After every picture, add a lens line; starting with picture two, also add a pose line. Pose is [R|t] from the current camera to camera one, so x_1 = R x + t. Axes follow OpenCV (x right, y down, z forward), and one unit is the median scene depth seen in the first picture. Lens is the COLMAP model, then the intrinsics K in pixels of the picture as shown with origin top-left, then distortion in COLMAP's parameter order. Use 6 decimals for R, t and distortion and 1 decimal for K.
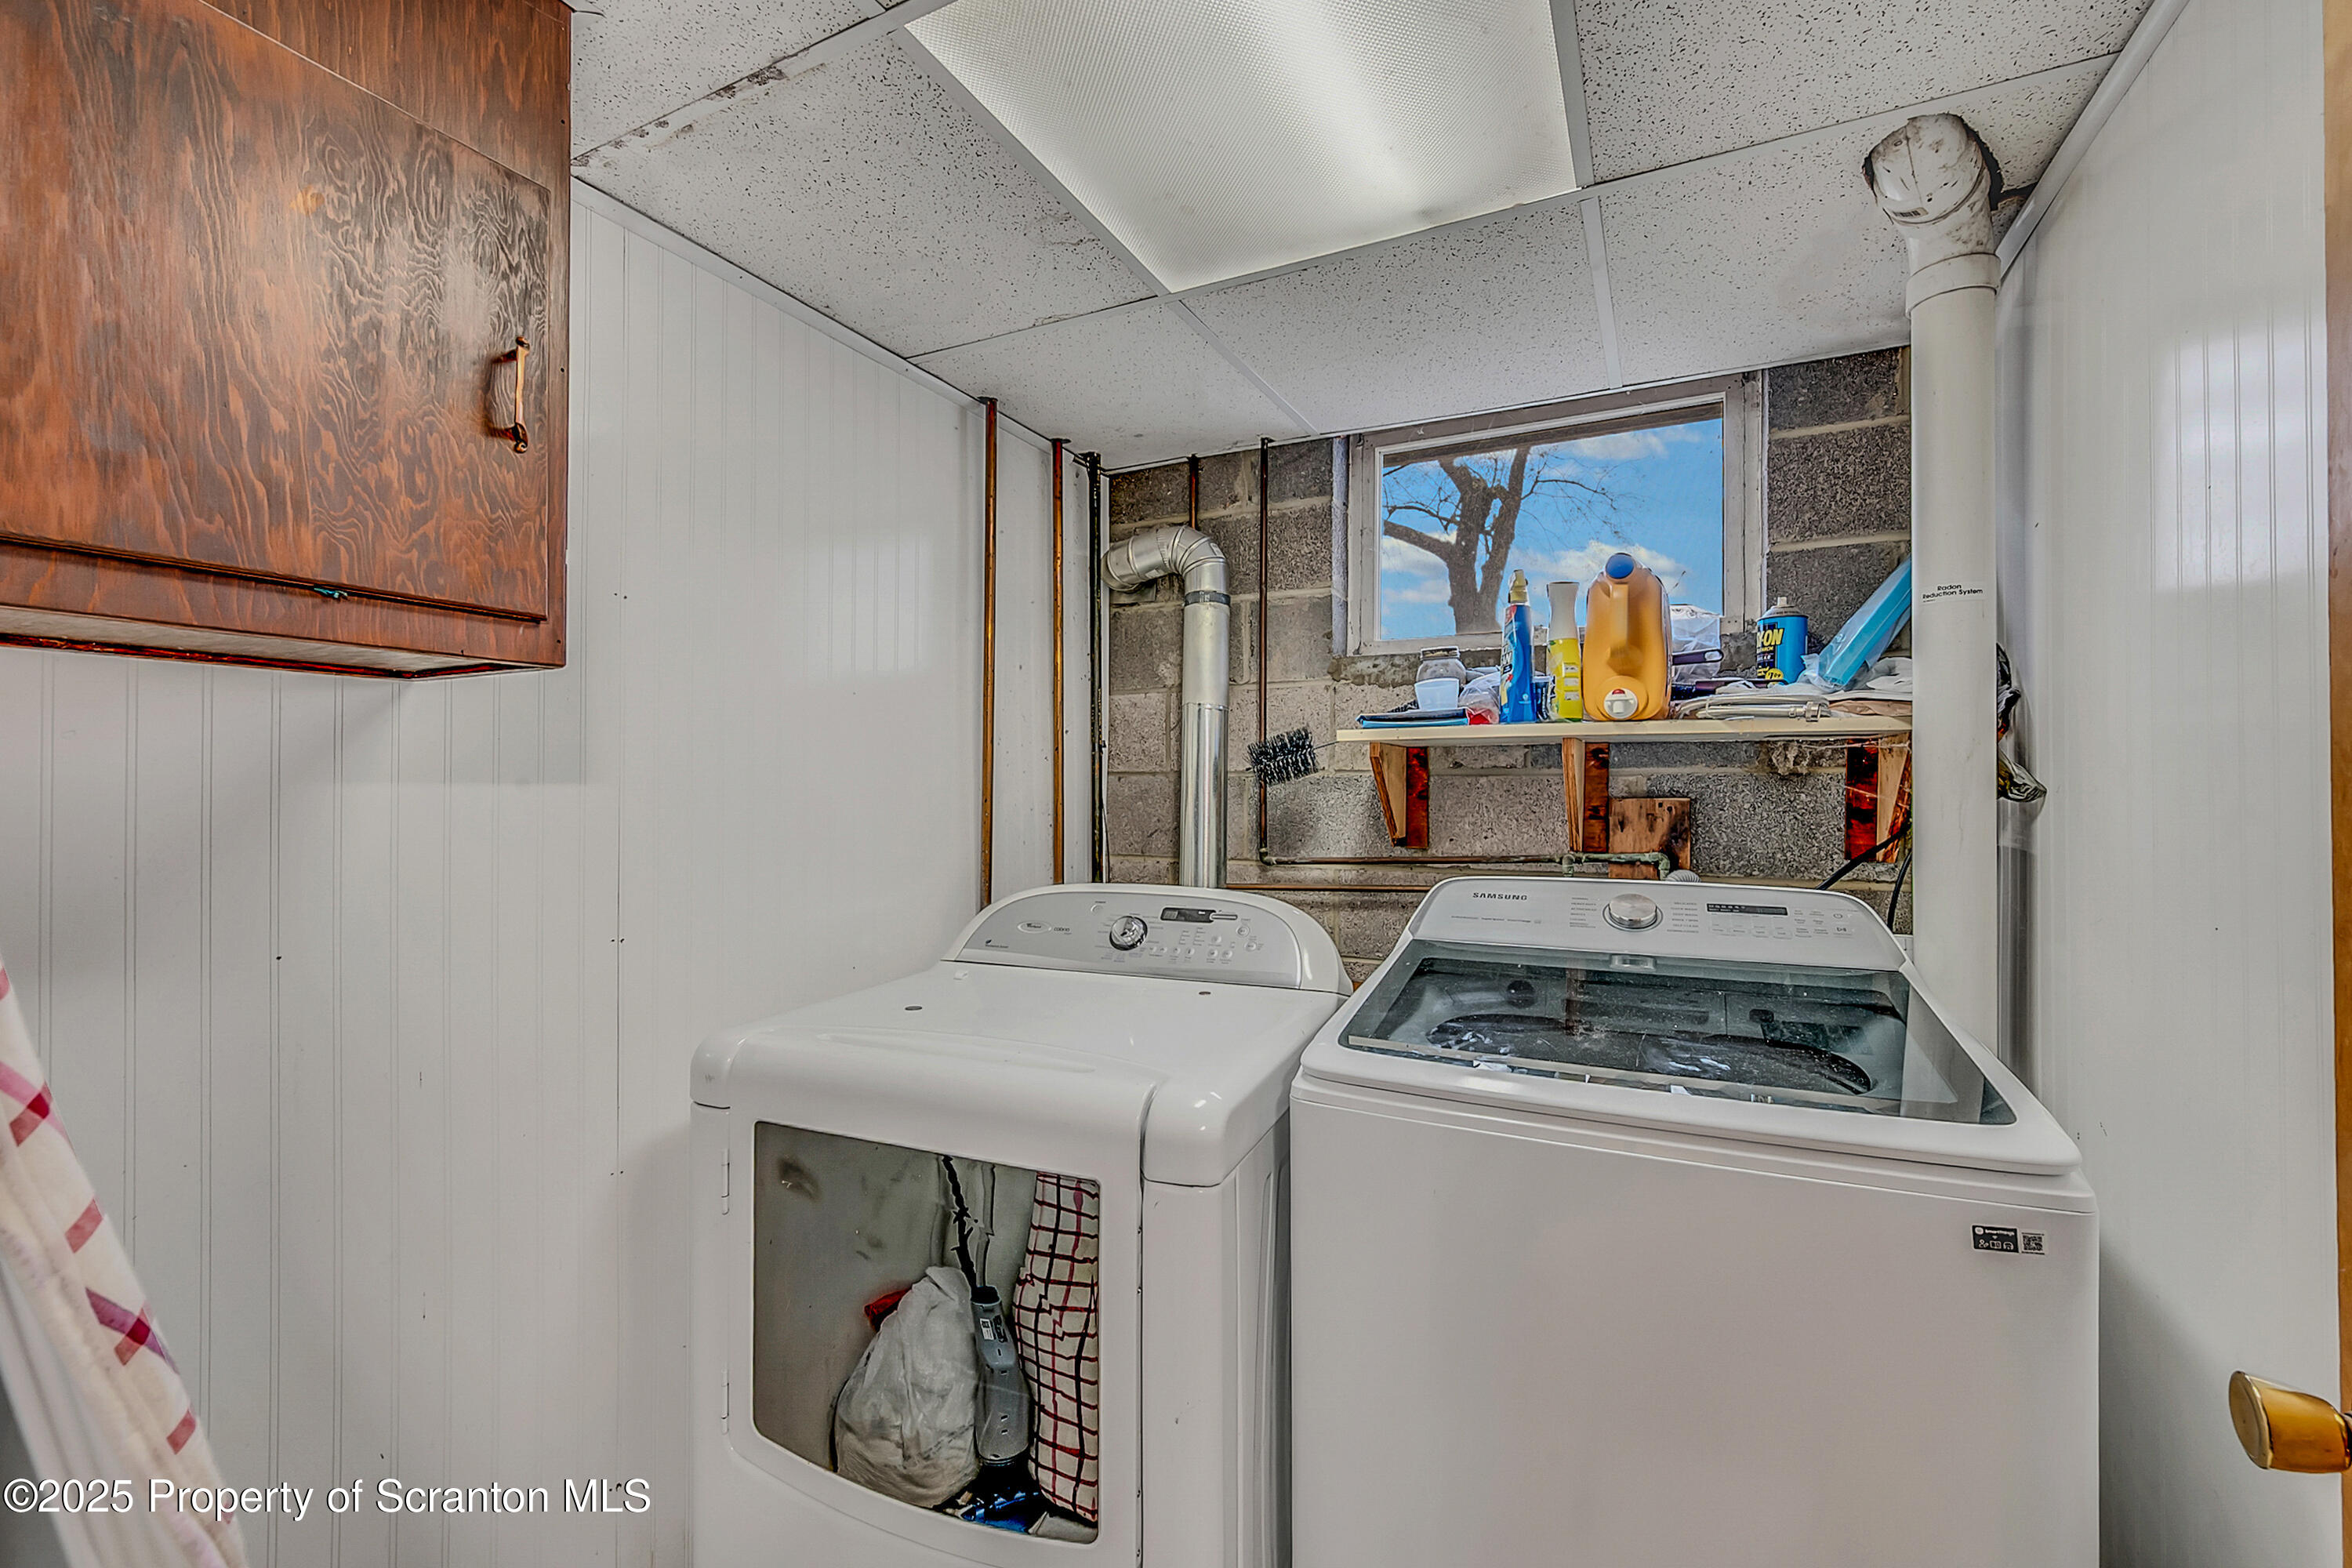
lens RADIAL K [[963.5, 0, 1188.2], [0, 963.5, 784.5], [0, 0, 1]] dist [-0.000143, -0.000346]
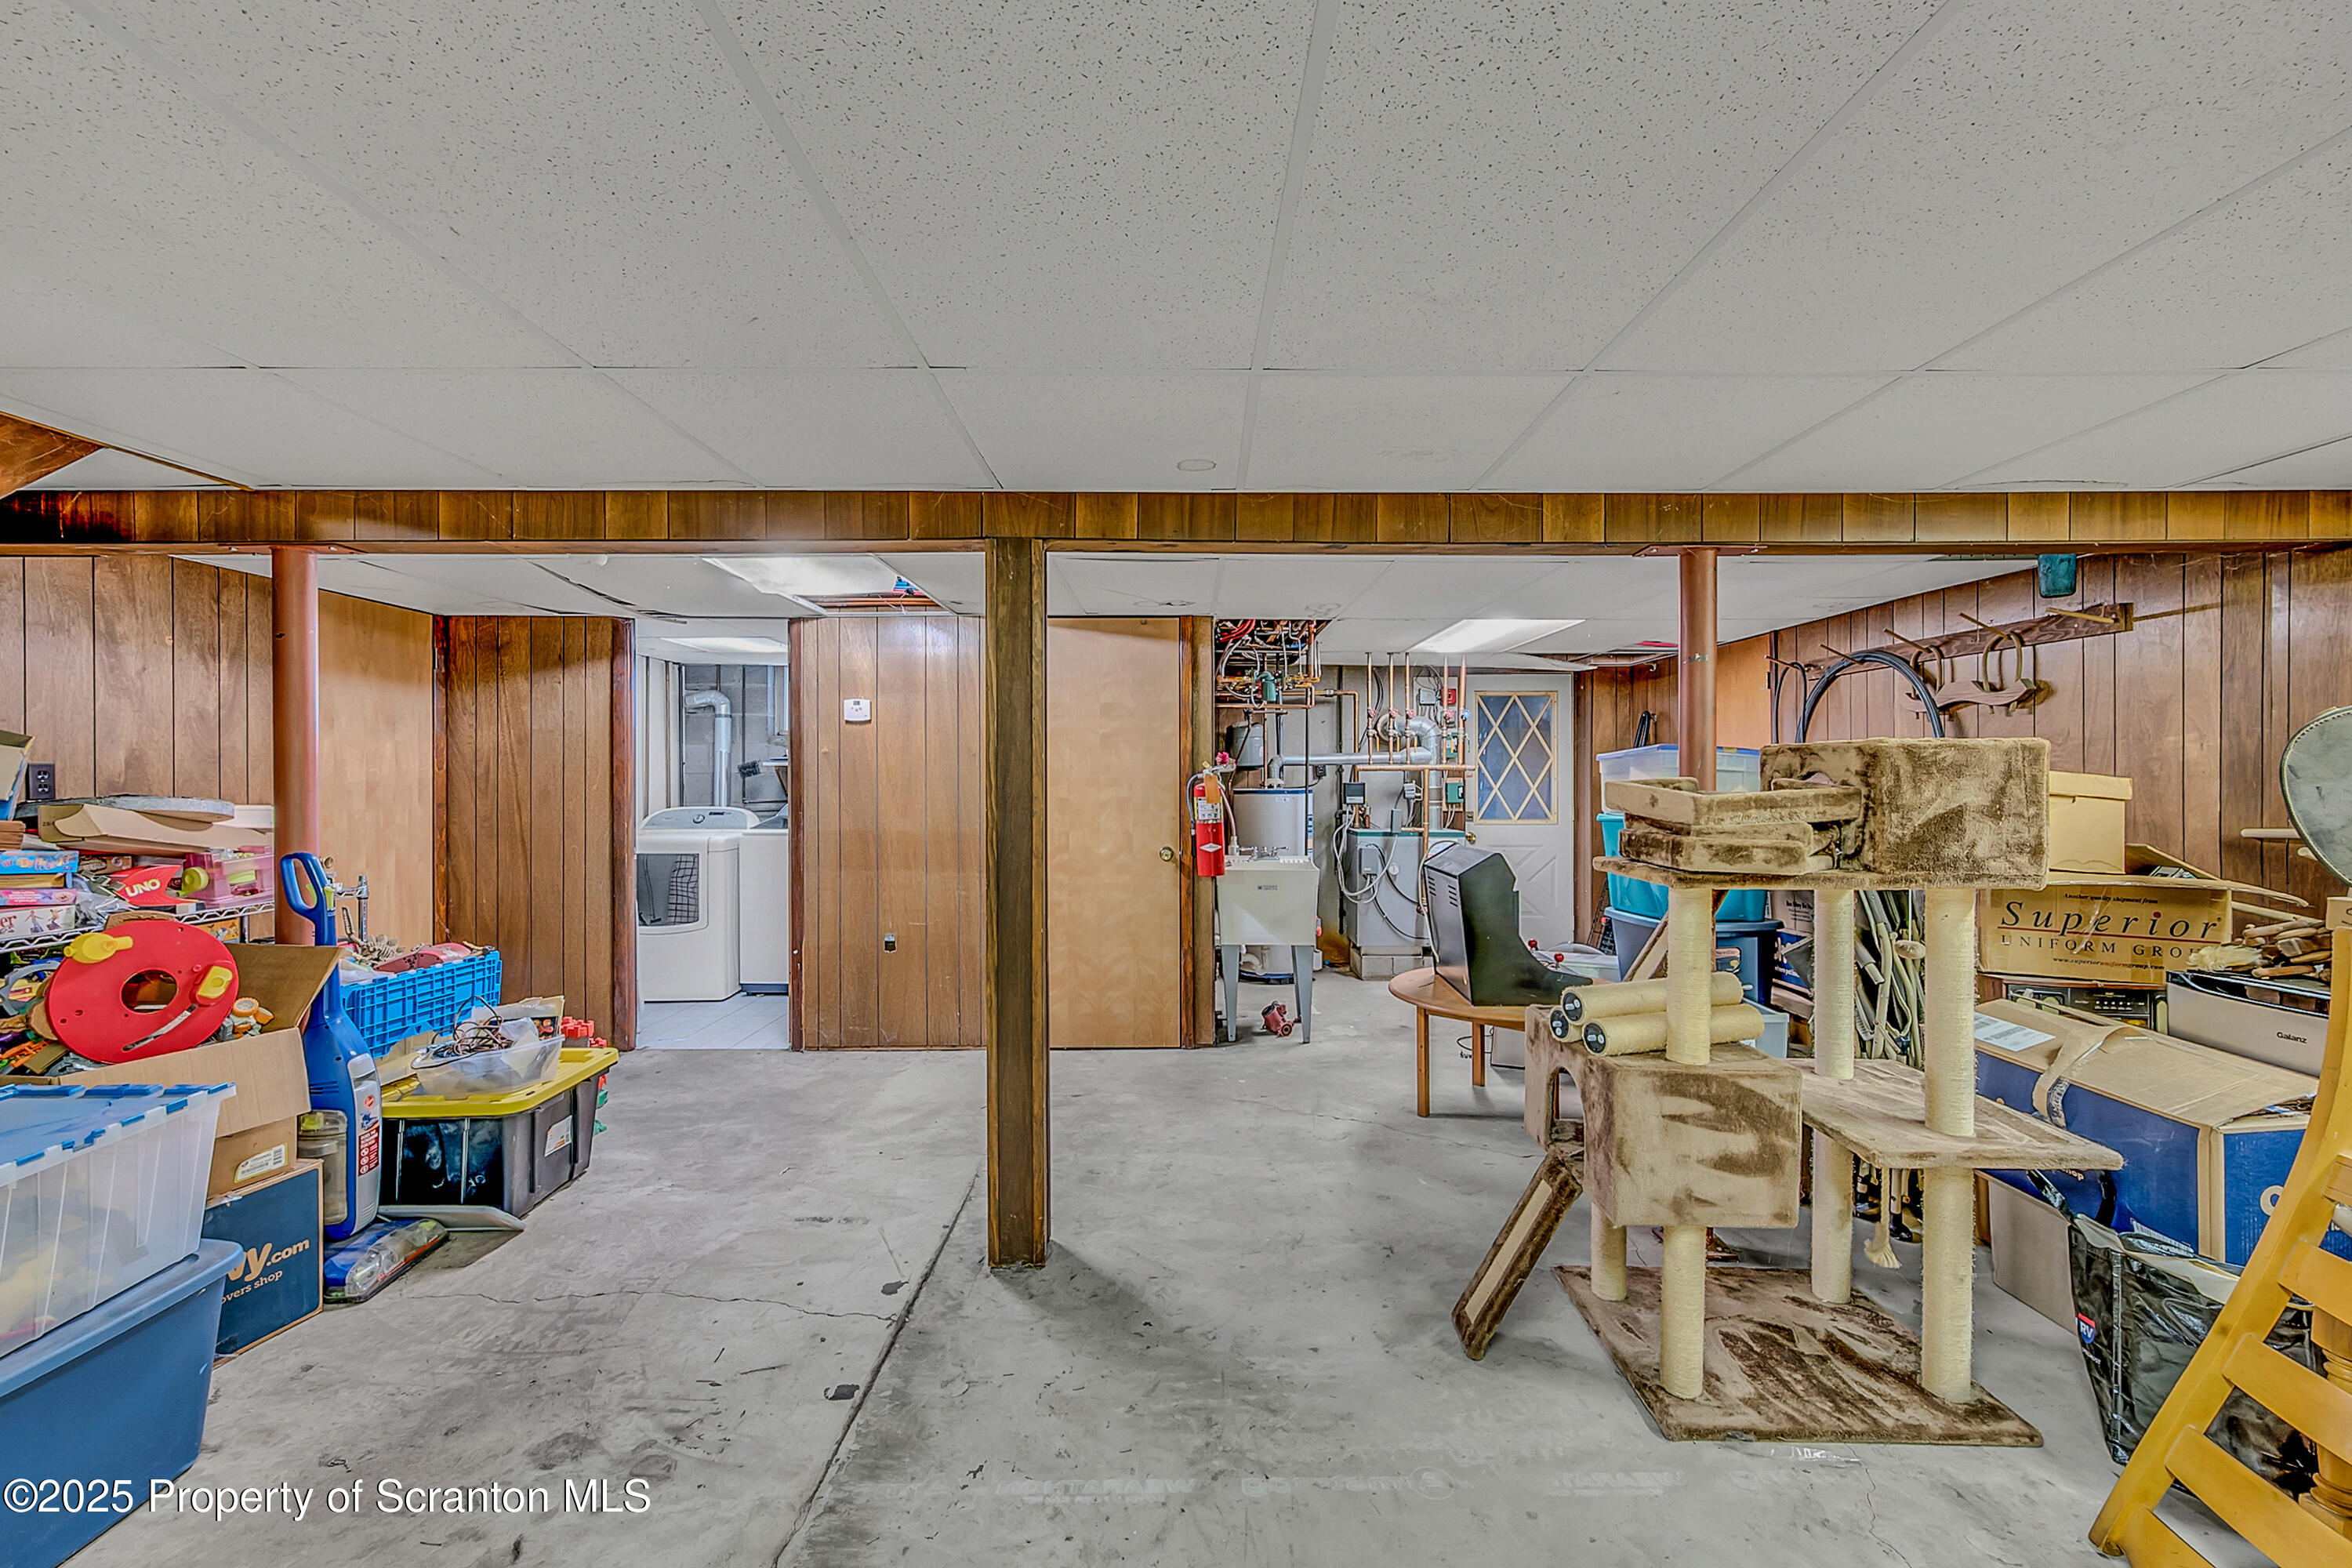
lens RADIAL K [[924.4, 0, 1179.9], [0, 924.4, 786.0], [0, 0, 1]] dist [-0.000755, -0.000087]
pose [[0.888468, -0.001461, 0.458937, -0.045770], [-0.001265, 0.999983, 0.005631, 0.010097], [-0.458938, -0.005584, 0.888451, -2.617065]]
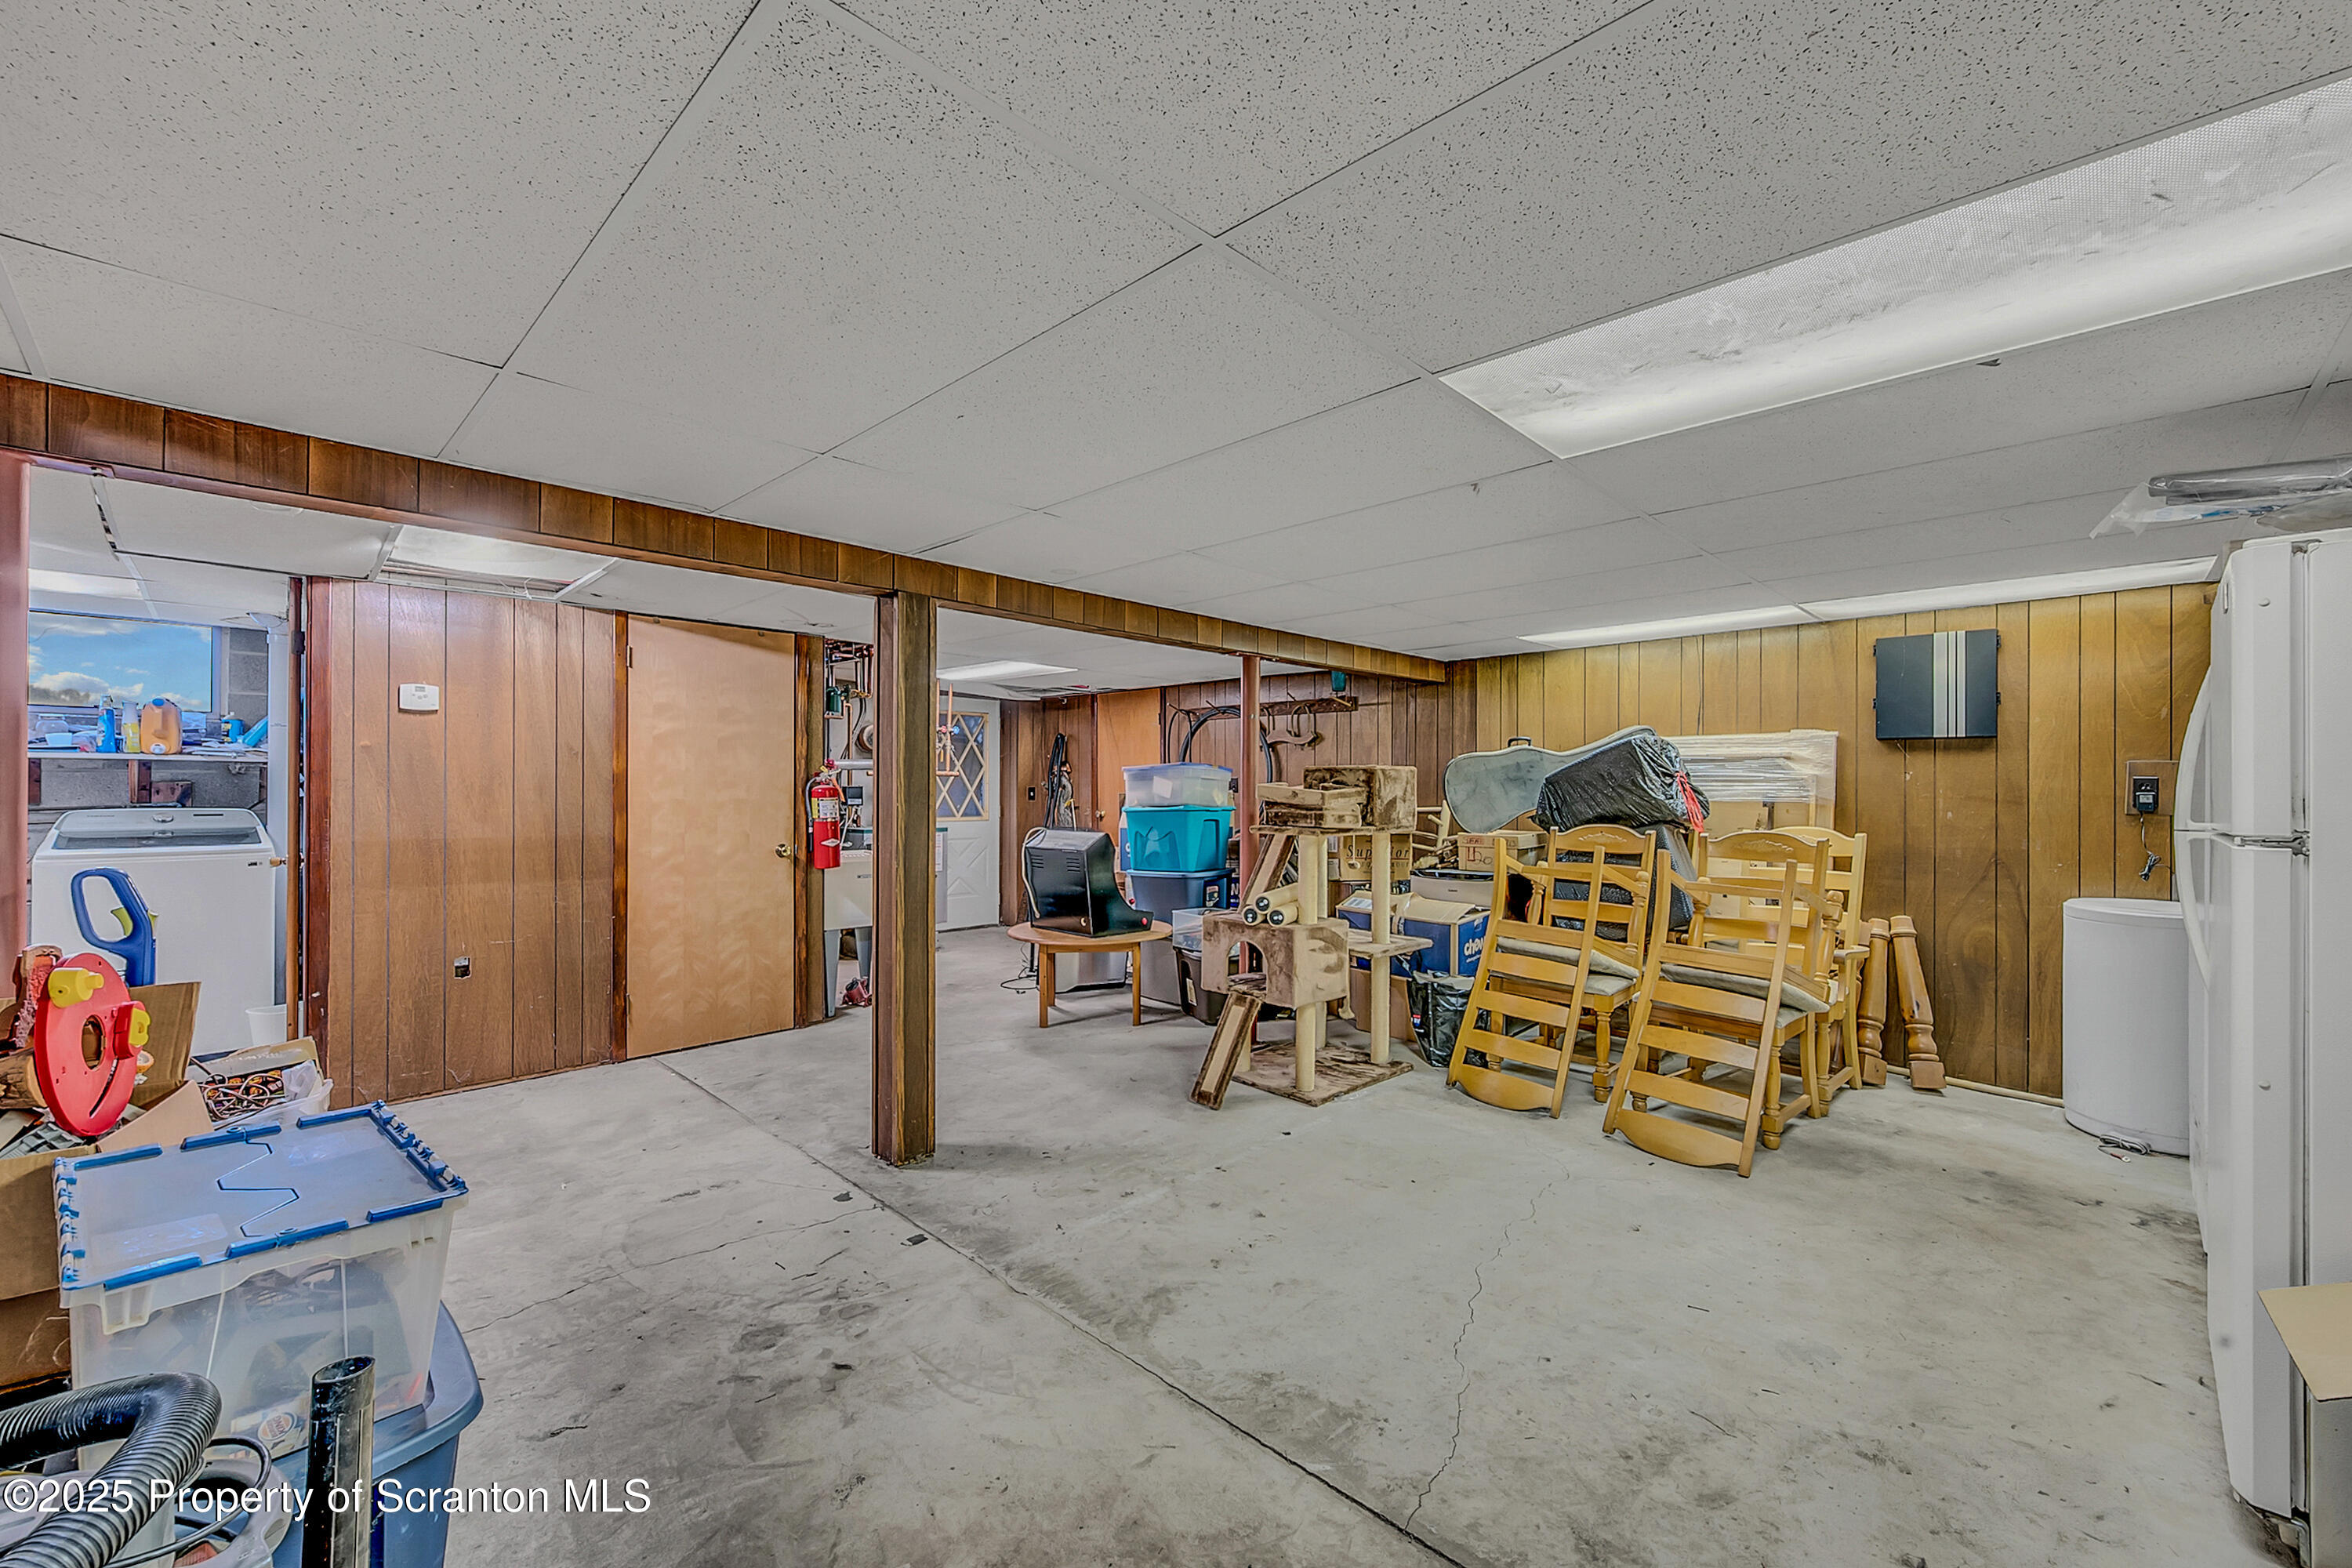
lens RADIAL K [[924.4, 0, 1179.9], [0, 924.4, 786.0], [0, 0, 1]] dist [-0.000755, -0.000087]
pose [[0.300436, 0.004373, 0.953792, -1.072351], [-0.004749, 0.999984, -0.003089, 0.020741], [-0.953790, -0.003601, 0.300452, -2.324809]]
